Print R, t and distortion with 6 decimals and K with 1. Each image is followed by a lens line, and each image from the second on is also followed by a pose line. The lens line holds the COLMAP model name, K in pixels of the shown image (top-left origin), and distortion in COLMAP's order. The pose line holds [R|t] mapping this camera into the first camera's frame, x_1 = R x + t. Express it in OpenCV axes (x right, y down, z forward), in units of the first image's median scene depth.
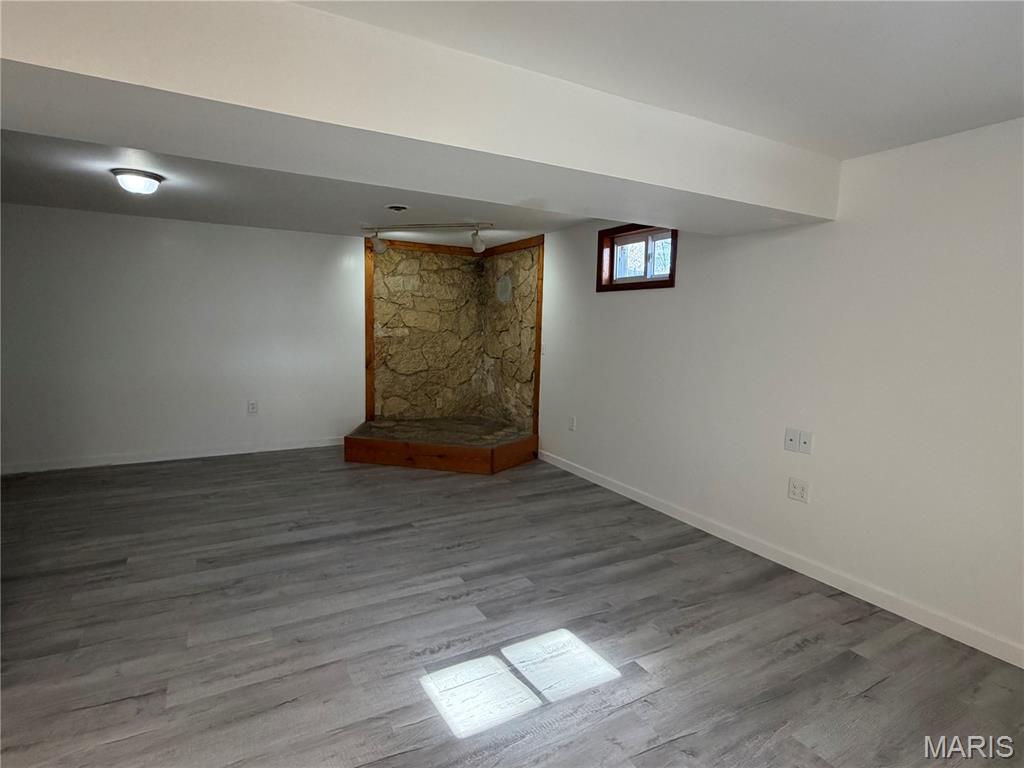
lens RADIAL K [[572.9, 0, 512.0], [0, 572.9, 384.0], [0, 0, 1]] dist [-0.001391, -0.000132]
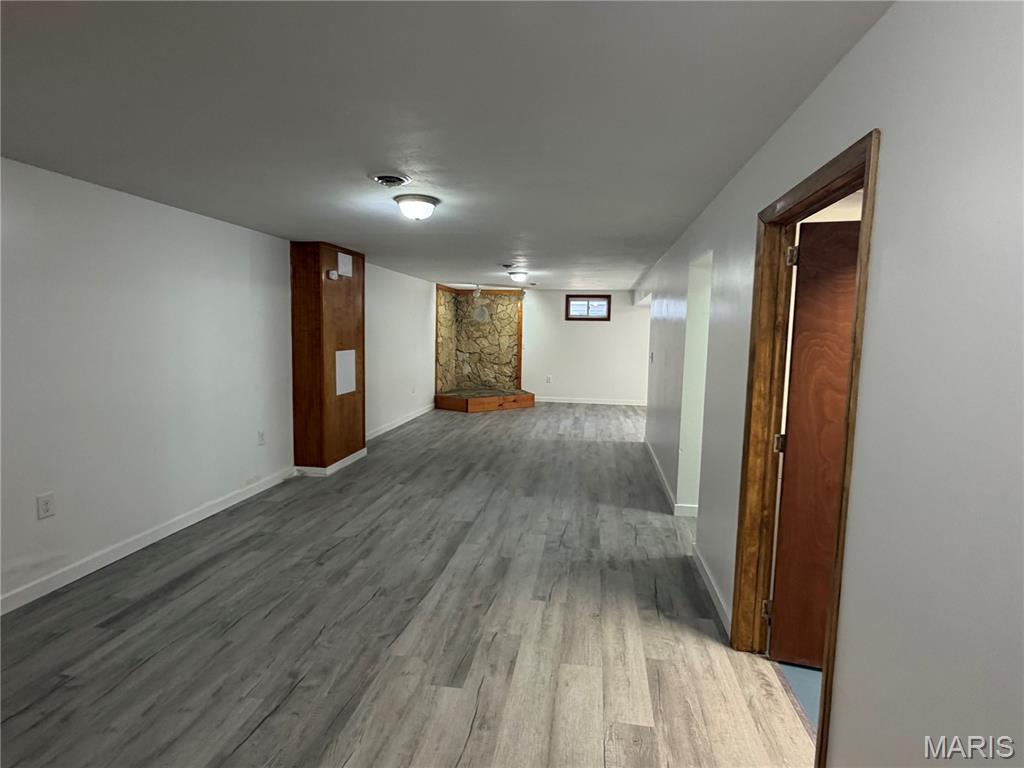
lens RADIAL K [[572.9, 0, 512.0], [0, 572.9, 384.0], [0, 0, 1]] dist [-0.001391, -0.000132]
pose [[0.623693, -0.086319, 0.776889, -1.816230], [0.077403, 0.995819, 0.048504, -0.035100], [-0.777828, 0.029882, 0.627767, -0.267963]]
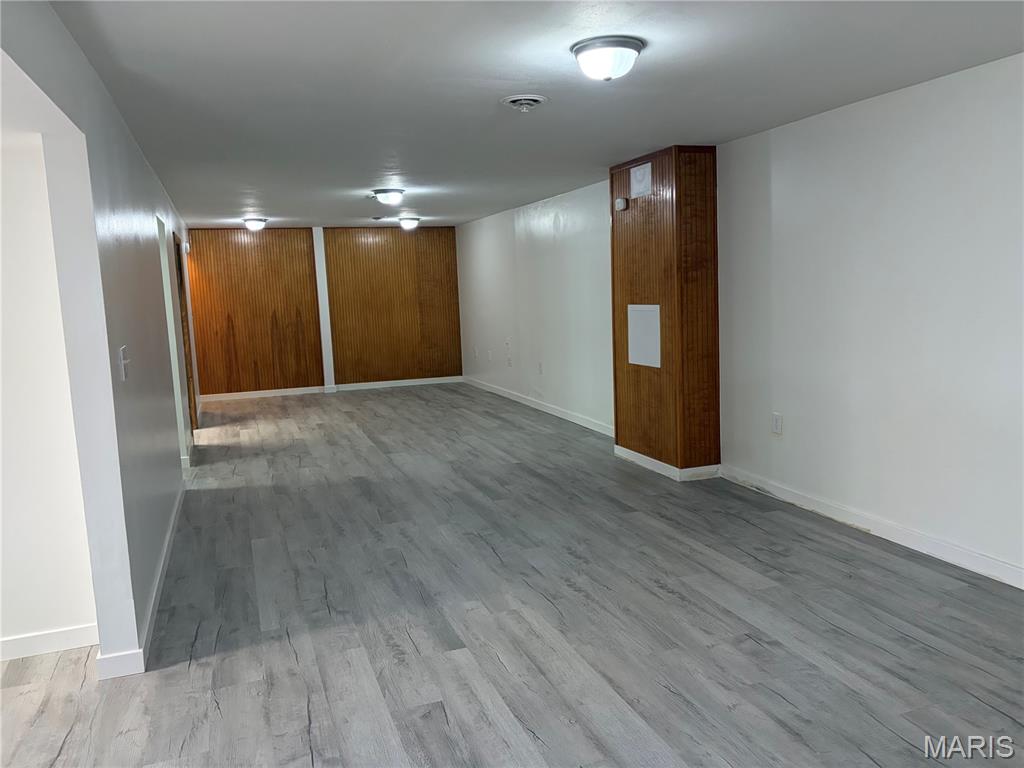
lens RADIAL K [[783.9, 0, 512.0], [0, 783.9, 384.0], [0, 0, 1]] dist [0.028701, -0.000310]
pose [[-0.184425, 0.099333, -0.977814, 0.132737], [-0.067969, 0.991209, 0.113513, -0.076737], [0.980494, 0.087396, -0.176052, 0.806789]]
